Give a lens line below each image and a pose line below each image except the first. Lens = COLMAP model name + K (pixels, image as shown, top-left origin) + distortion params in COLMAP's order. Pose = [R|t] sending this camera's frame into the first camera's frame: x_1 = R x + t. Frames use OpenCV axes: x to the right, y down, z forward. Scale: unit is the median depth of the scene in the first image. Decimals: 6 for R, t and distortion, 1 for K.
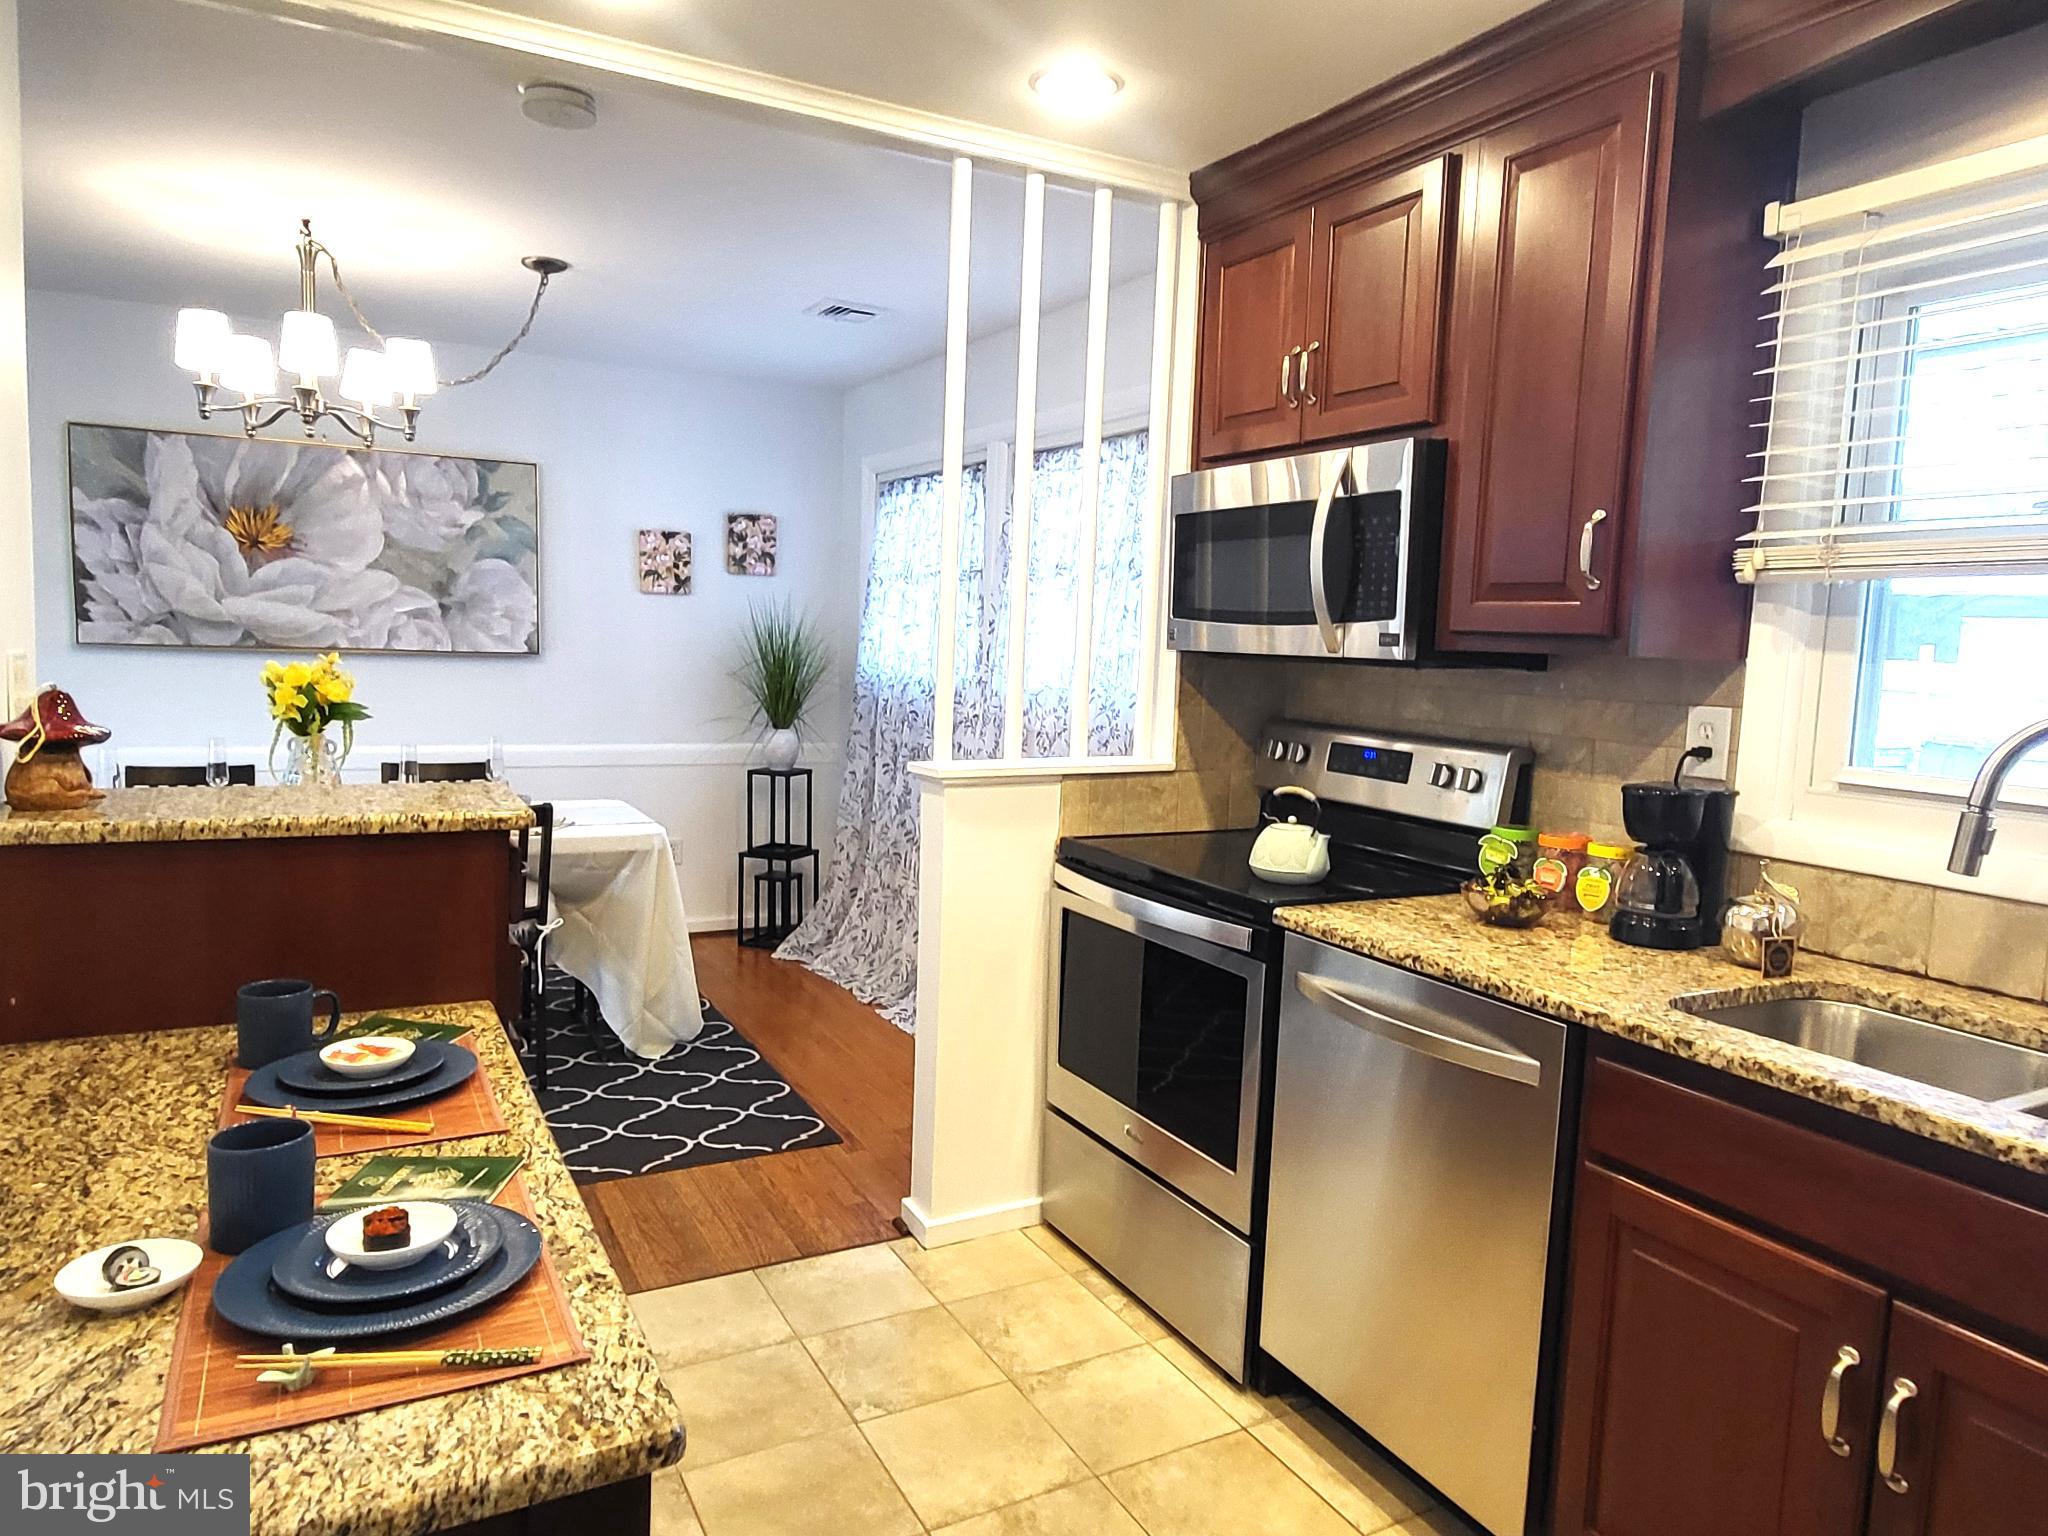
lens RADIAL K [[1323.1, 0, 1038.5], [0, 1323.1, 770.5], [0, 0, 1]] dist [0.005745, -0.001898]
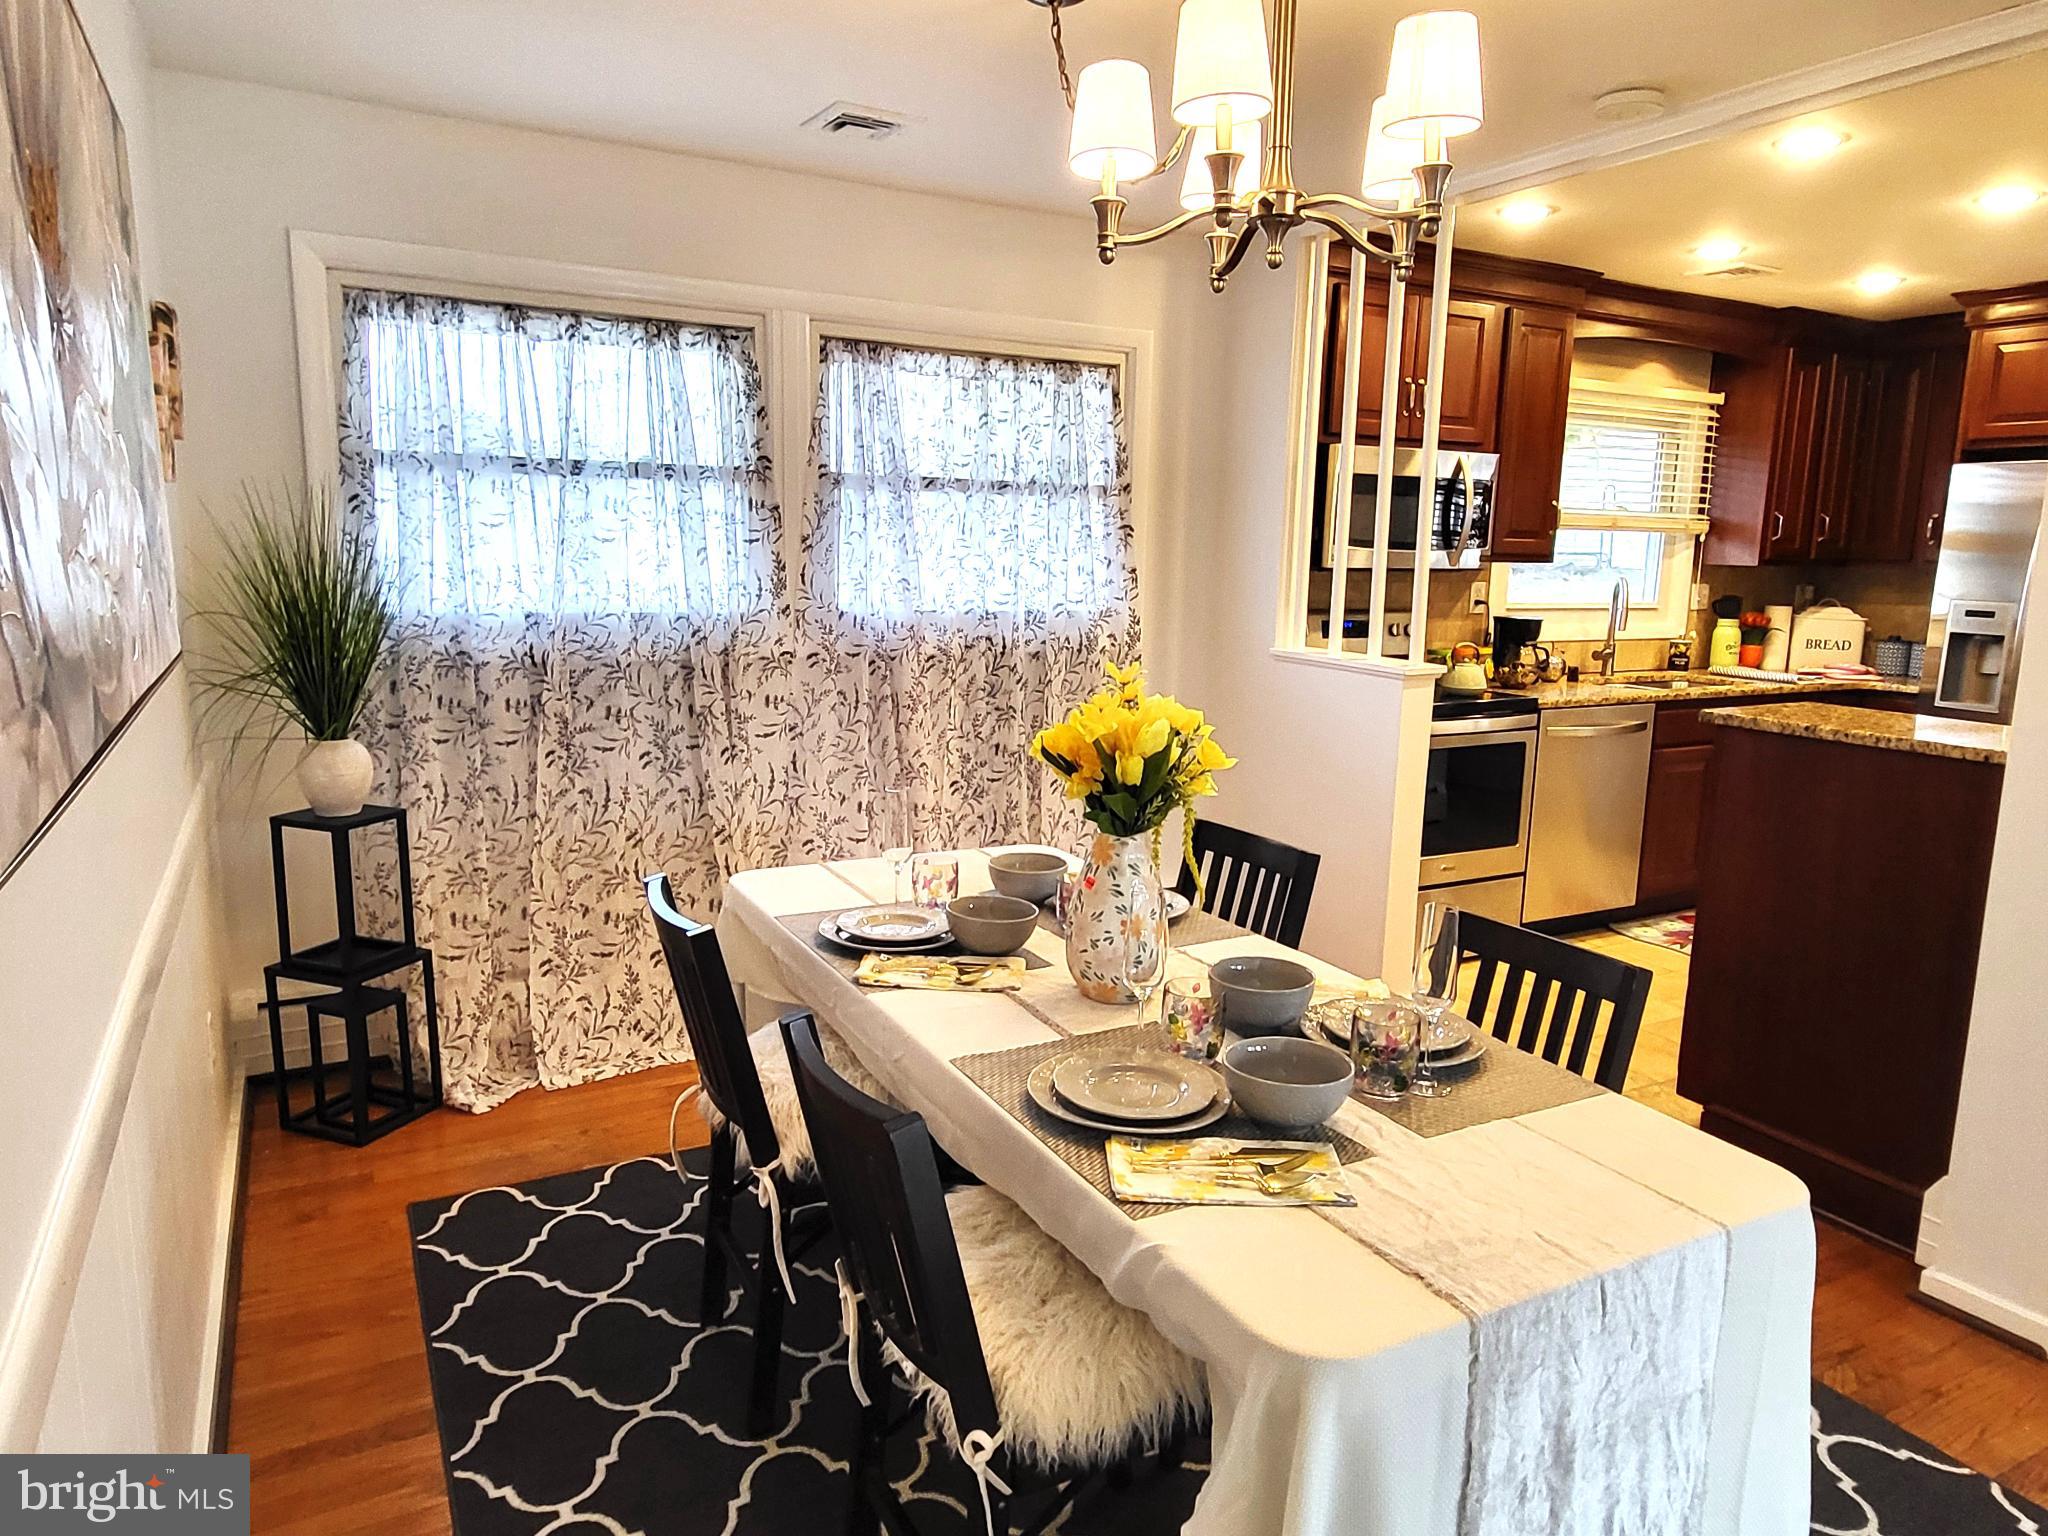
lens RADIAL K [[1323.1, 0, 1032.6], [0, 1323.1, 771.9], [0, 0, 1]] dist [0.005745, -0.001898]
pose [[0.000495, -0.209744, 0.977756, -0.880415], [0.080383, 0.974601, 0.209026, -0.131303], [-0.996764, 0.078492, 0.017342, 0.860468]]
